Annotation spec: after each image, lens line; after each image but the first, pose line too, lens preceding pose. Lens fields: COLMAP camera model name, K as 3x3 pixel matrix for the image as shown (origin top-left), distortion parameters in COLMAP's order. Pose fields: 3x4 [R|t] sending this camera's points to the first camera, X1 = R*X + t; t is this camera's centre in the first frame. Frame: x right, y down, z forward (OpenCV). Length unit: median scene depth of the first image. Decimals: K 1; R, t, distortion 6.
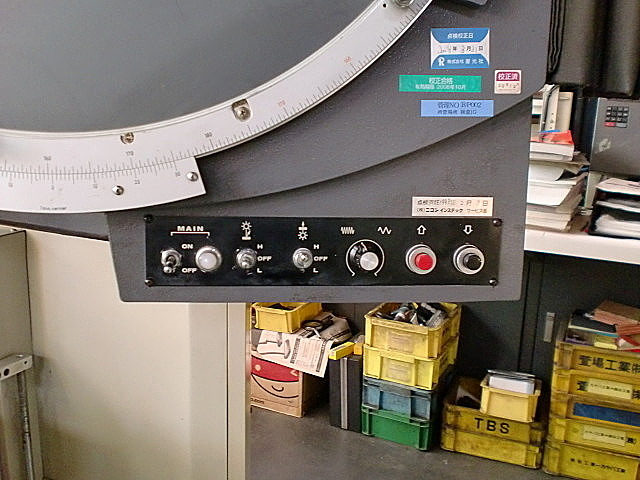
lens RADIAL K [[659.2, 0, 326.9], [0, 659.2, 235.4], [0, 0, 1]] dist [0.038126, -0.193220]
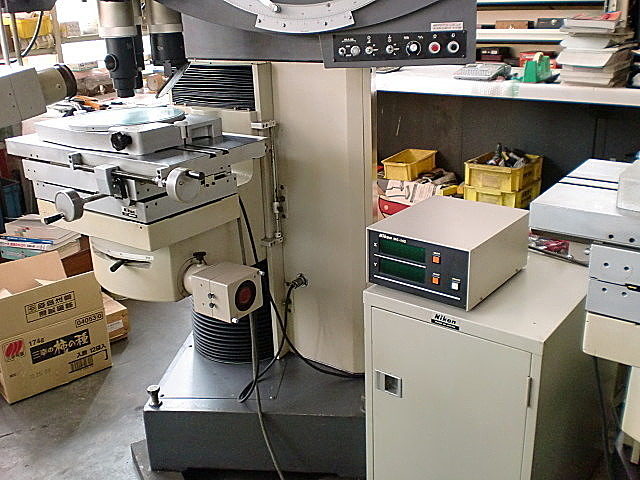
lens RADIAL K [[659.2, 0, 326.9], [0, 659.2, 235.4], [0, 0, 1]] dist [0.038126, -0.193220]
pose [[0.979222, 0.002202, -0.202778, 0.057690], [0.023226, 0.992144, 0.122929, 0.099916], [0.201456, -0.125085, 0.971478, -0.391893]]
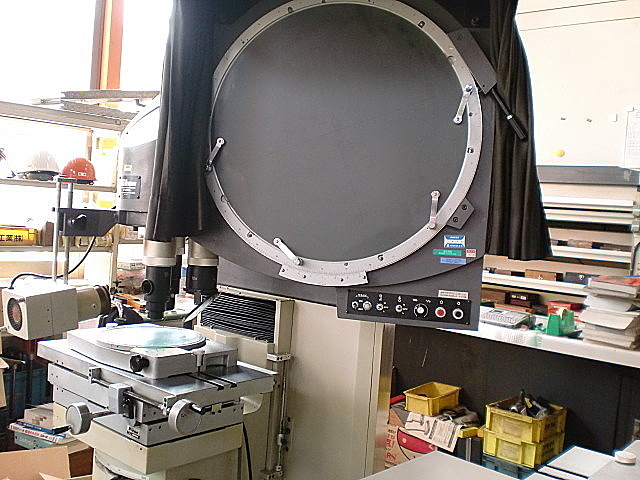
lens RADIAL K [[659.2, 0, 326.9], [0, 659.2, 235.4], [0, 0, 1]] dist [0.038126, -0.193220]
pose [[0.961957, 0.046144, -0.269276, 0.094216], [-0.097849, 0.978439, -0.181886, 0.061899], [0.255077, 0.201315, 0.945731, -0.419640]]
